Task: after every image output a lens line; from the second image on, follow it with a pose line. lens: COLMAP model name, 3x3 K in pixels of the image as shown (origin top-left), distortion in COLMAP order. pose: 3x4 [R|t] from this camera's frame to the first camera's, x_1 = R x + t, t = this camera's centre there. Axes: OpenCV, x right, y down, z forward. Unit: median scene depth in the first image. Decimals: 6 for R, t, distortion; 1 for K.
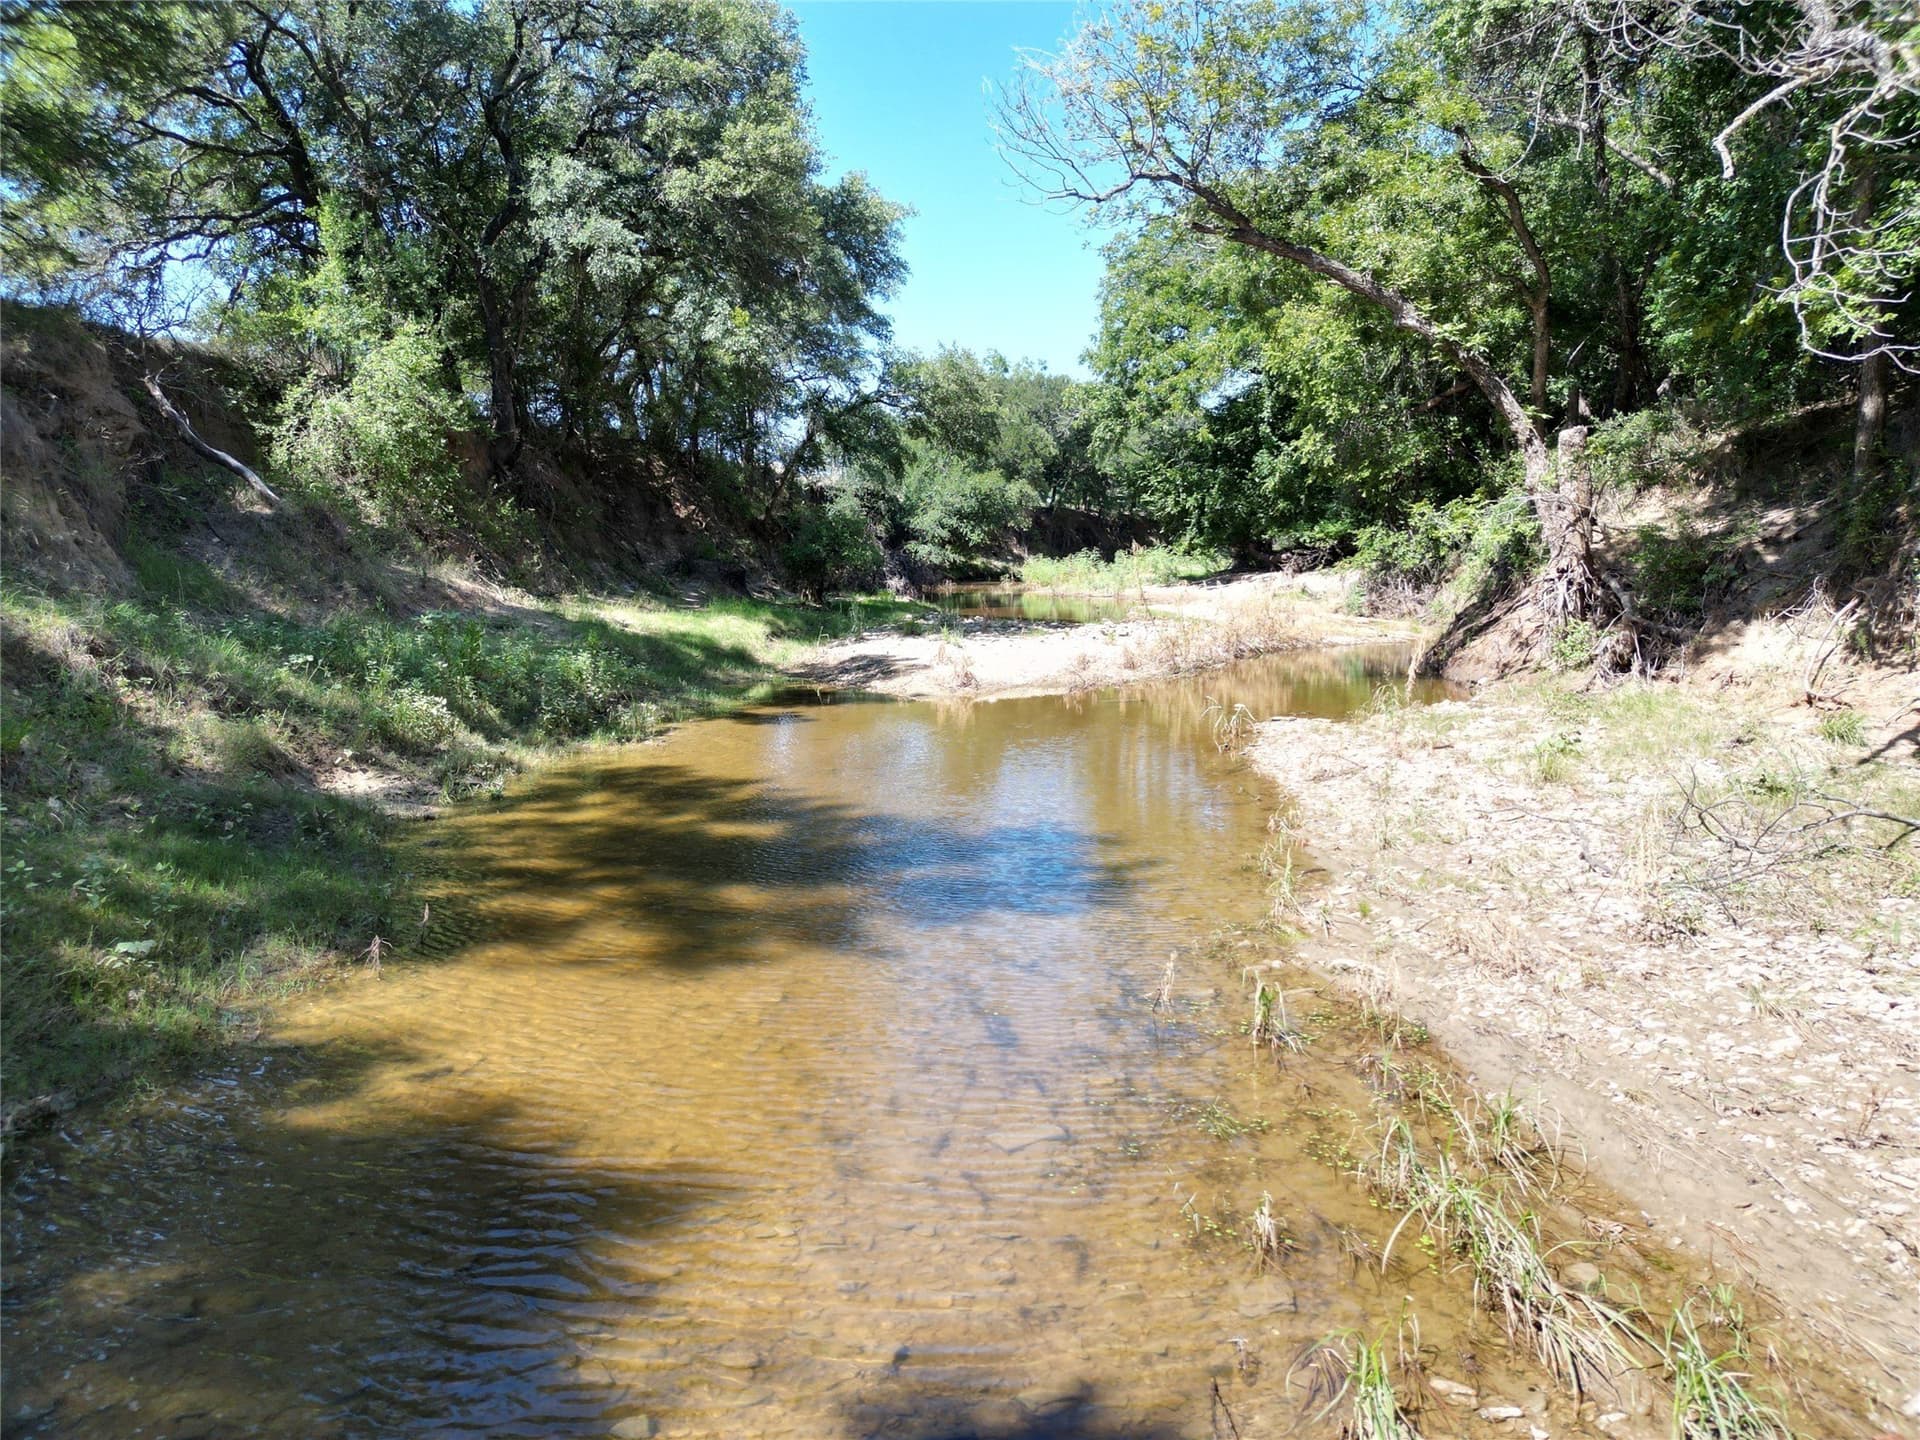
lens RADIAL K [[1354.8, 0, 960.0], [0, 1354.8, 720.0], [0, 0, 1]] dist [0.048581, -0.057071]
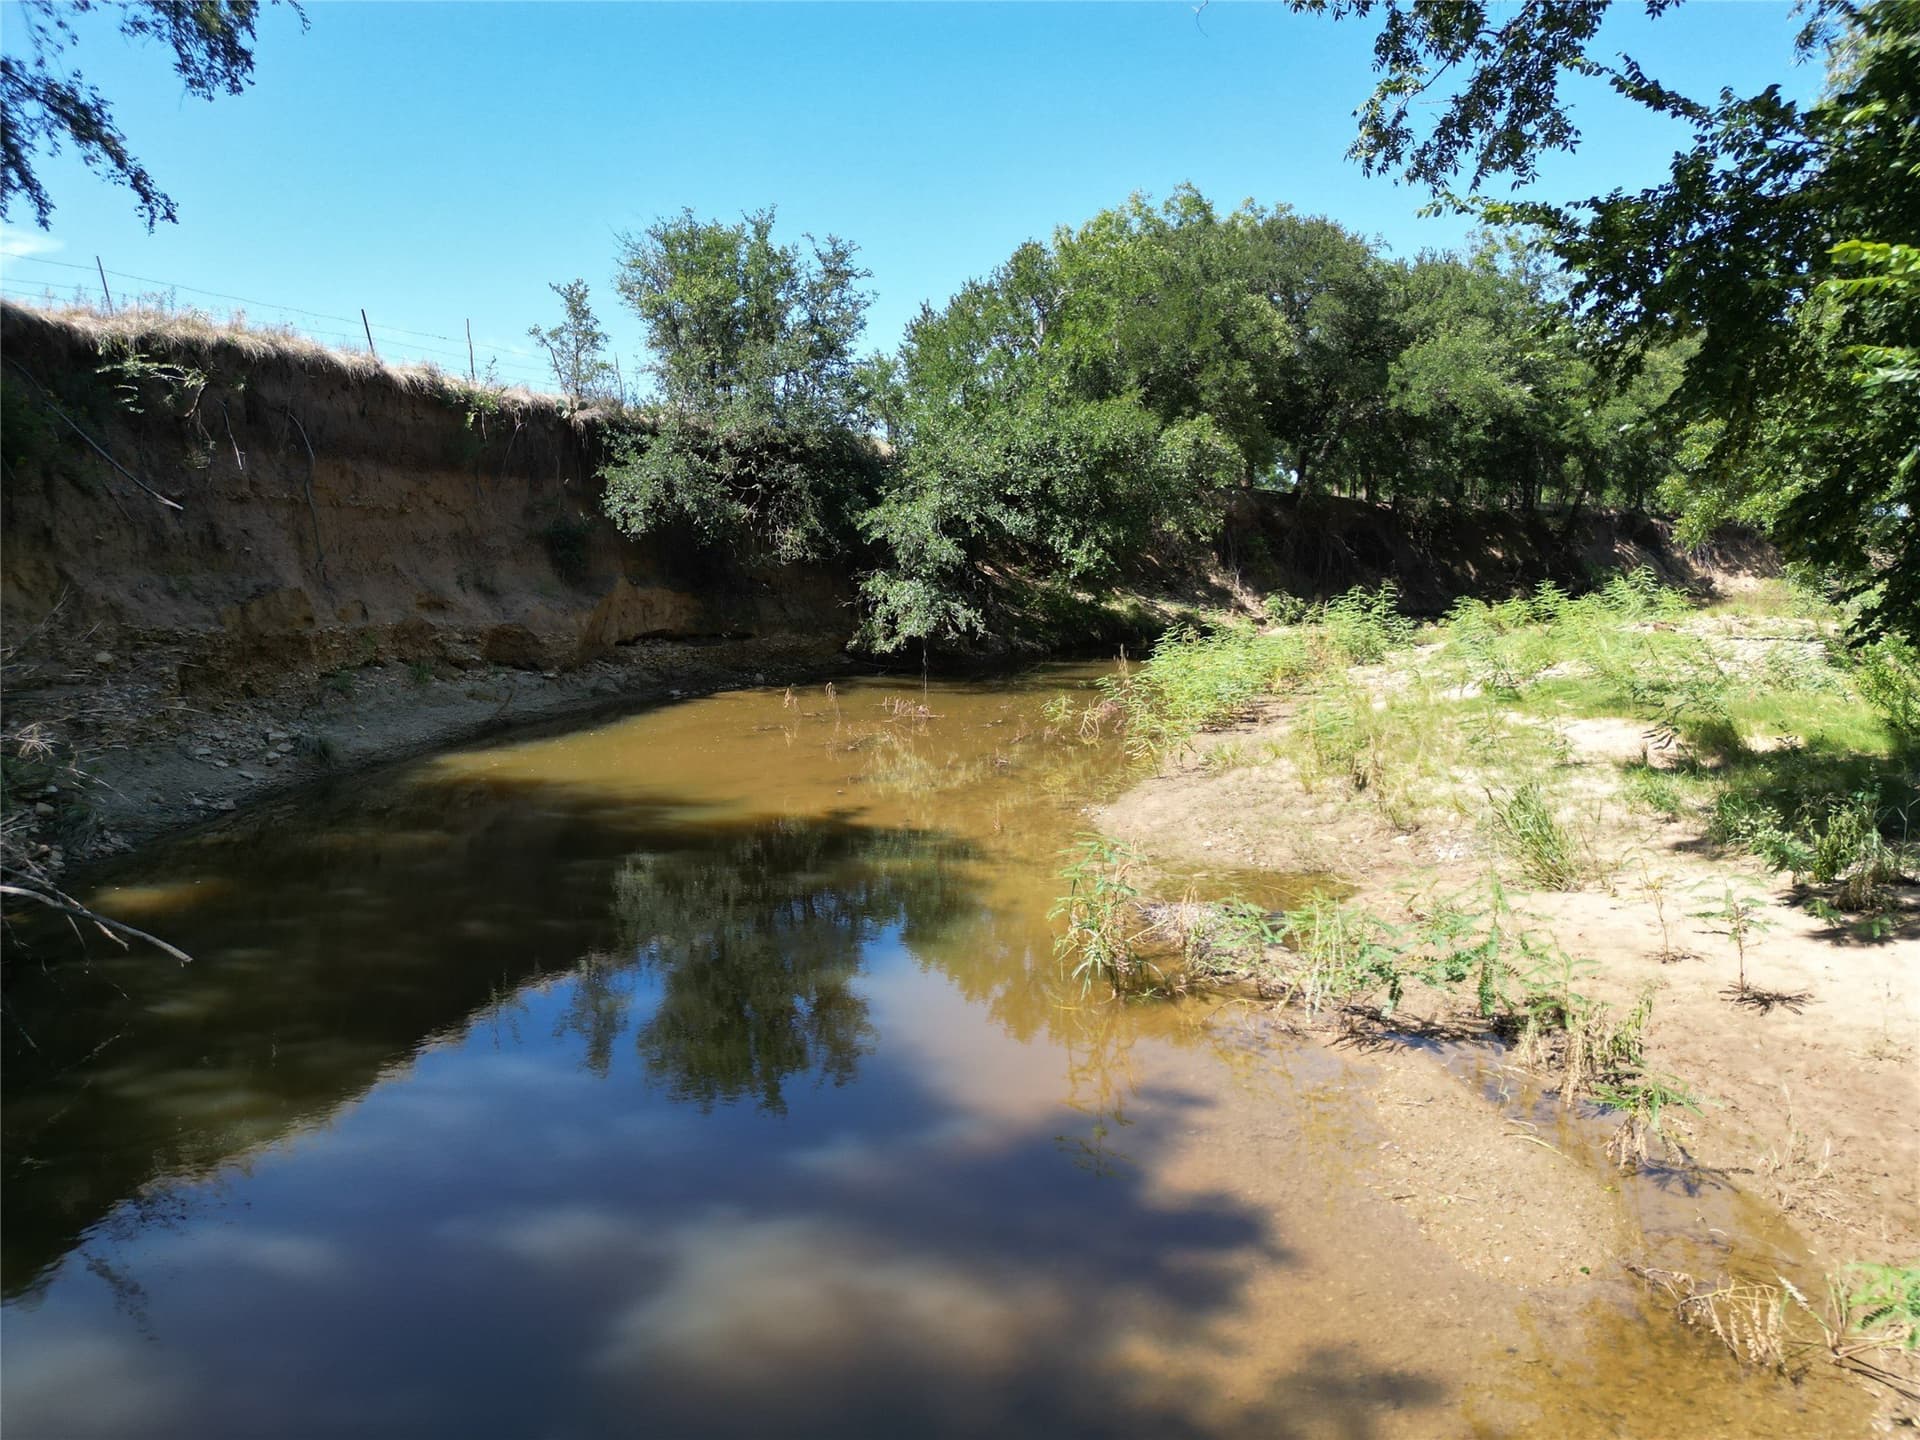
lens RADIAL K [[1354.8, 0, 960.0], [0, 1354.8, 720.0], [0, 0, 1]] dist [0.048581, -0.057071]
pose [[0.980333, 0.022520, -0.196061, 0.056919], [-0.022992, 0.999736, -0.000128, -0.084474], [0.196006, 0.004634, 0.980592, 0.588144]]
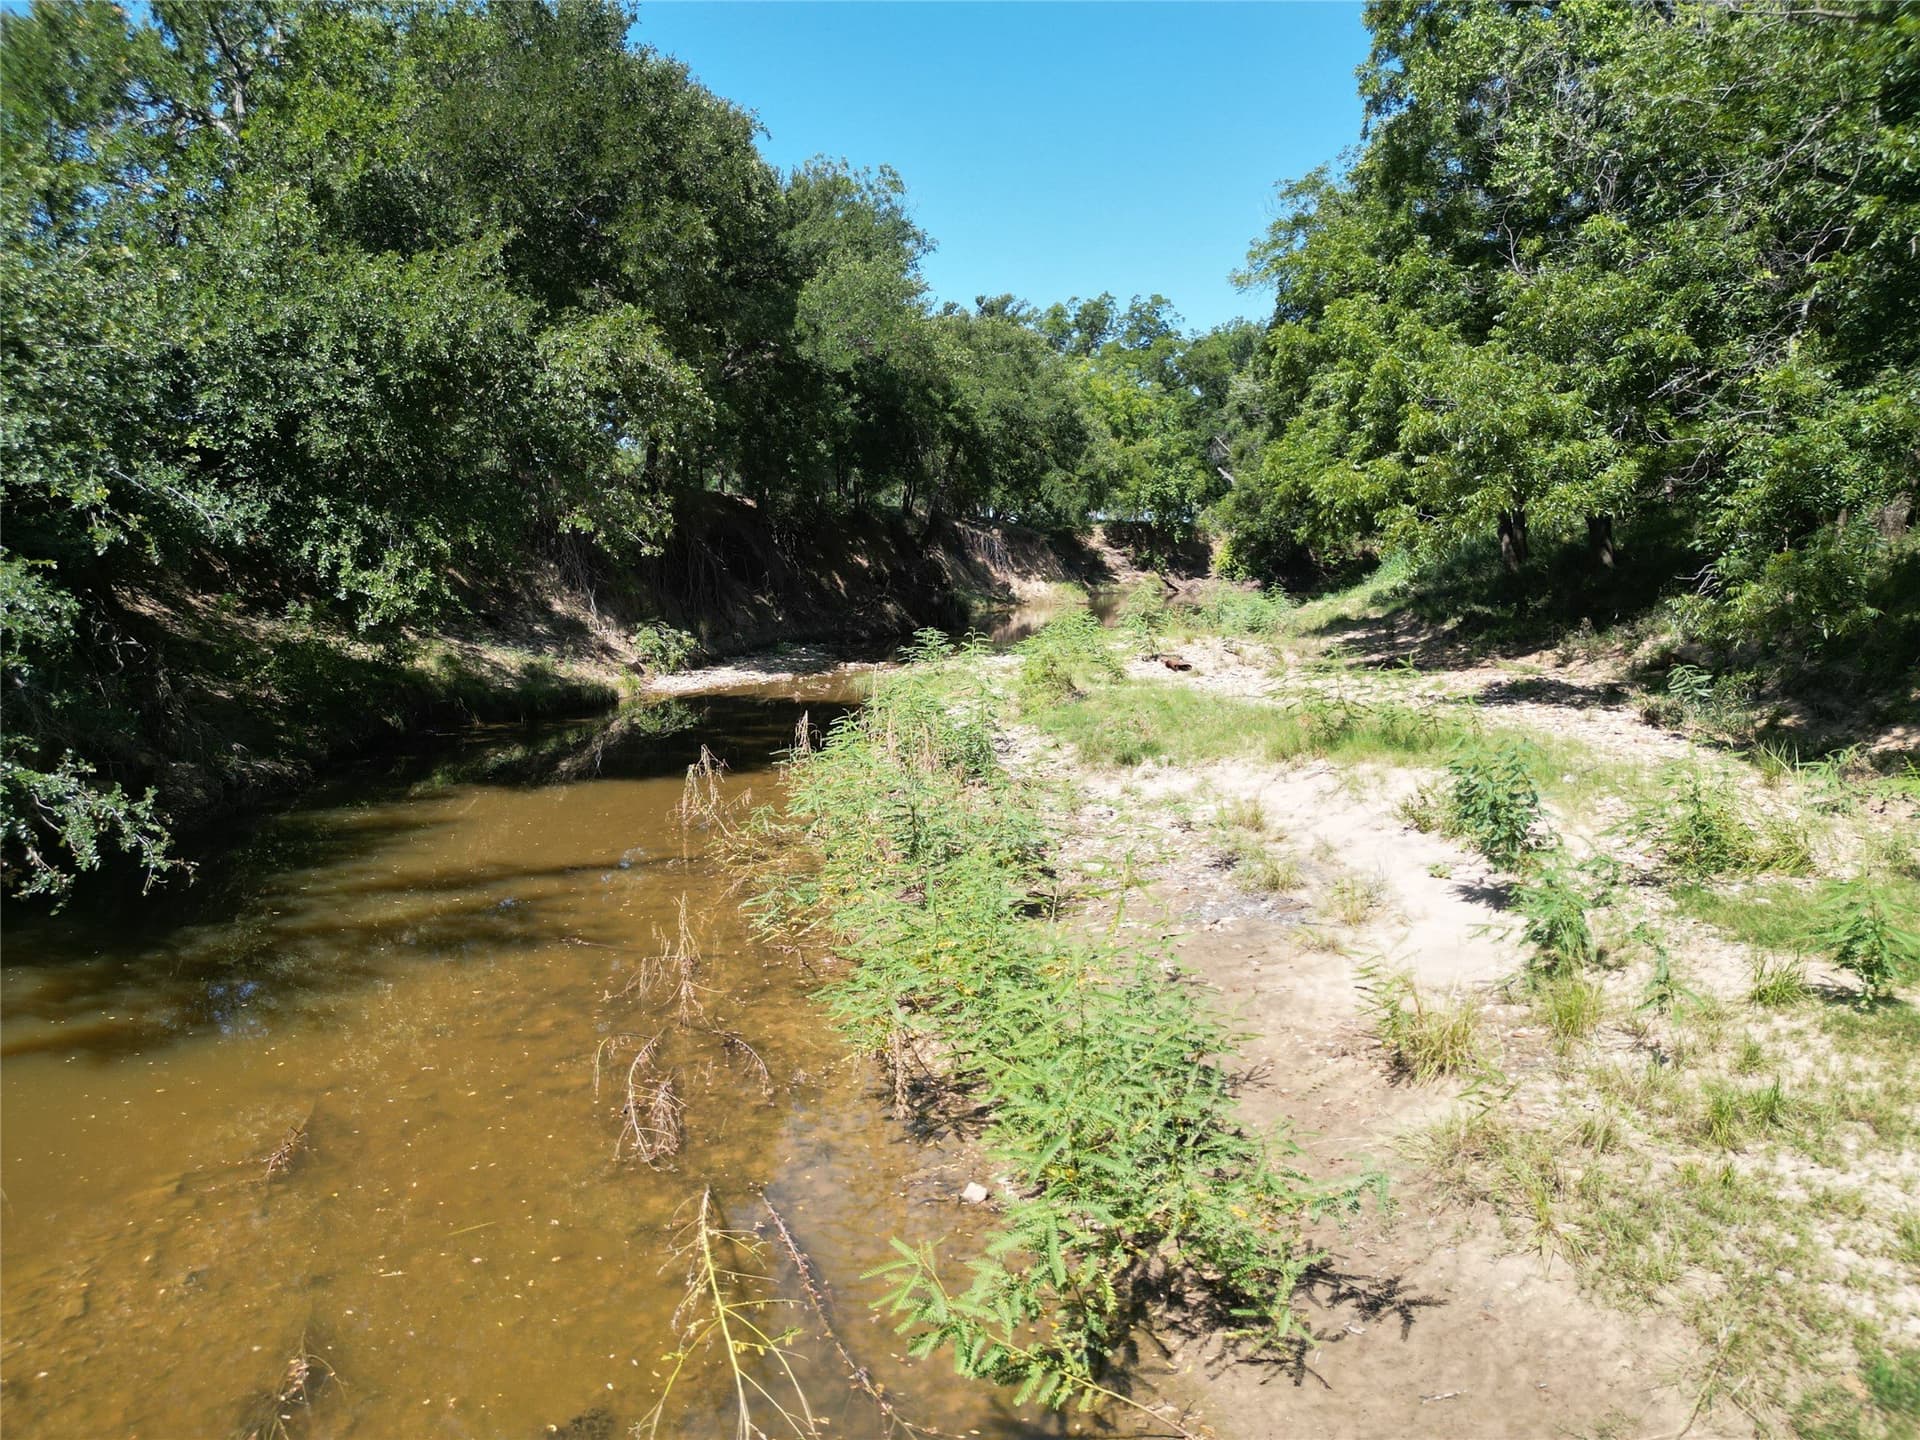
lens RADIAL K [[1363.0, 0, 957.7], [0, 1363.0, 727.6], [0, 0, 1]] dist [0.056624, -0.002467]
pose [[0.937458, -0.046792, 0.344939, 0.019170], [0.045225, 0.998897, 0.012593, -0.113495], [-0.345148, 0.003794, 0.938540, 0.785315]]
